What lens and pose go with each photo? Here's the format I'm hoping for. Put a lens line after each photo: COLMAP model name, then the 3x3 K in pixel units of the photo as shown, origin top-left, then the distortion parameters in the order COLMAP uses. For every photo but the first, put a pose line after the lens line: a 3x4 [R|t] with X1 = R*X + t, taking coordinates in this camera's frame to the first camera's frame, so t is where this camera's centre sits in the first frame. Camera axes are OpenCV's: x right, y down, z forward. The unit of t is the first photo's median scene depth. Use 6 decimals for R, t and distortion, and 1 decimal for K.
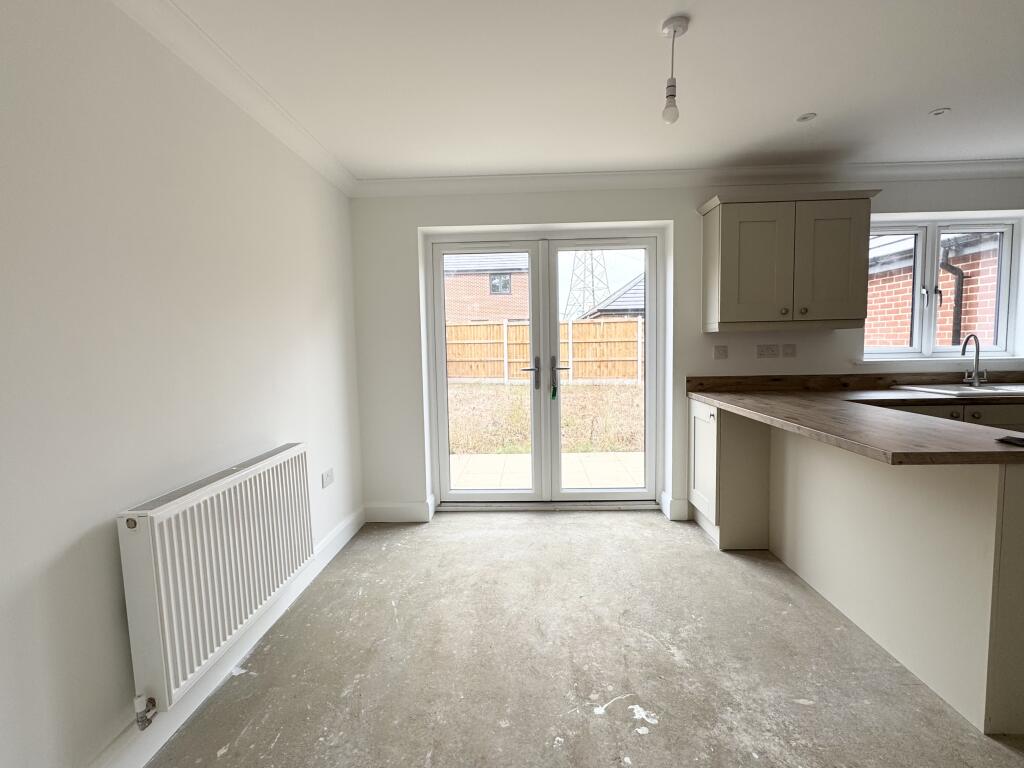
lens RADIAL K [[477.7, 0, 514.9], [0, 477.7, 383.1], [0, 0, 1]] dist [-0.001367, -0.000741]
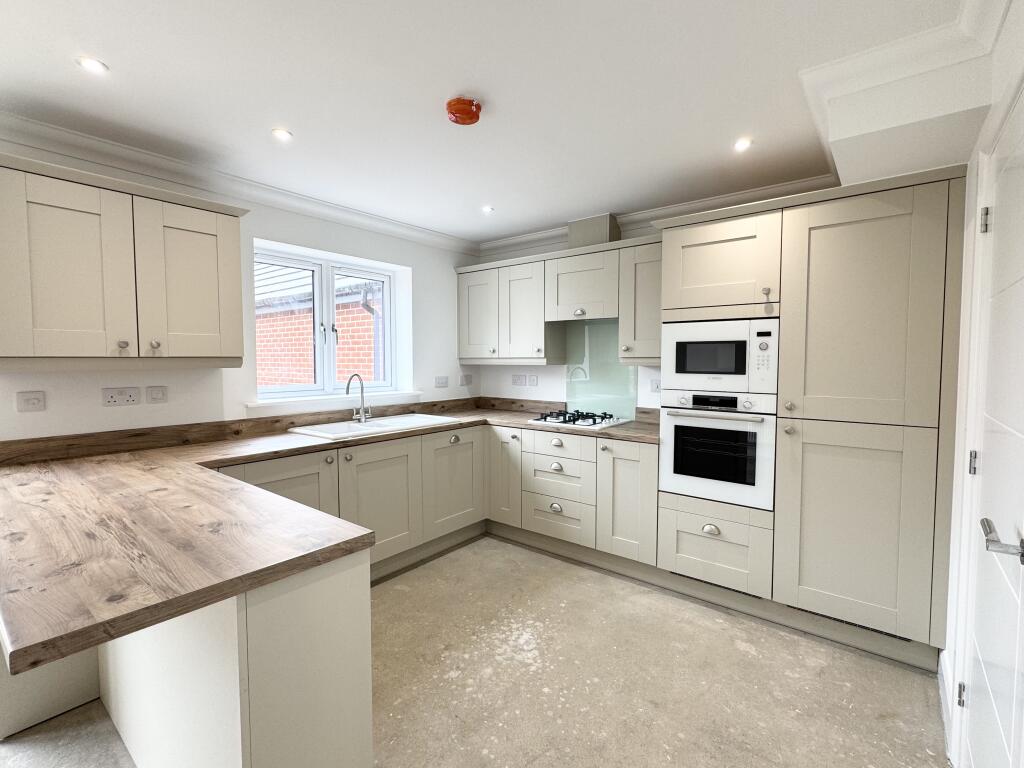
lens RADIAL K [[477.7, 0, 514.0], [0, 477.7, 381.8], [0, 0, 1]] dist [-0.001367, -0.000741]
pose [[0.586138, -0.018159, 0.810008, 0.295676], [0.050551, 0.998621, -0.014192, -0.048985], [-0.808633, 0.049265, 0.586248, 0.098918]]
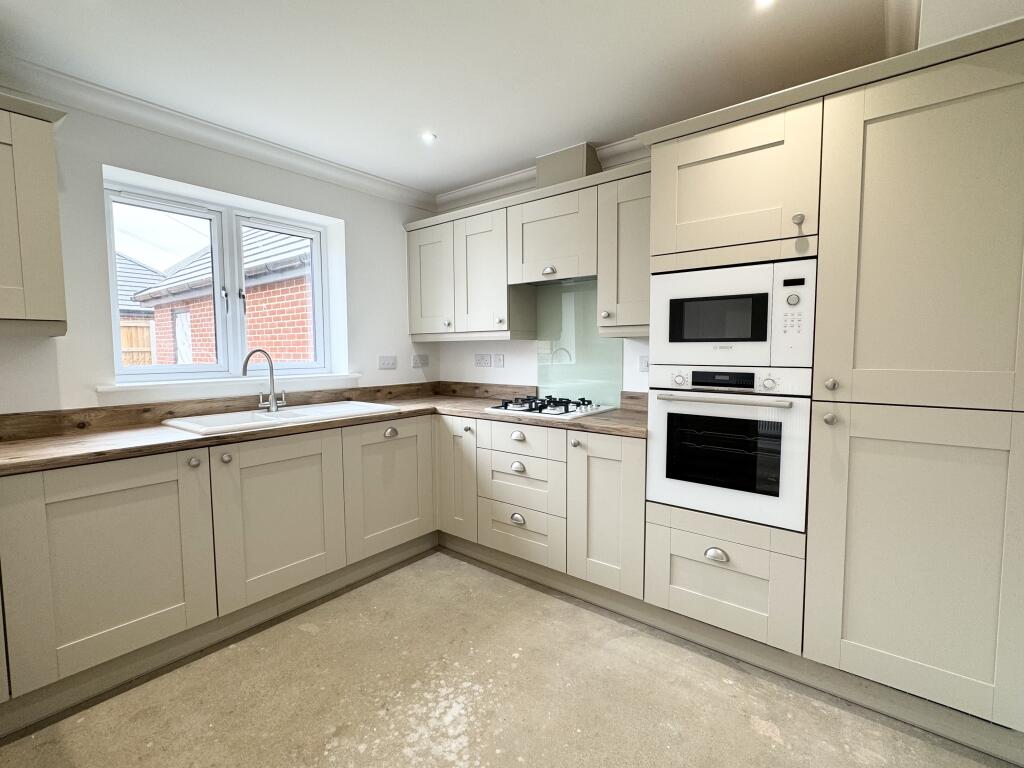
lens RADIAL K [[477.7, 0, 513.6], [0, 477.7, 383.6], [0, 0, 1]] dist [-0.001367, -0.000741]
pose [[0.588499, -0.040013, 0.807507, 0.522662], [0.055664, 0.998410, 0.008906, -0.025120], [-0.806580, 0.039708, 0.589790, 0.160523]]
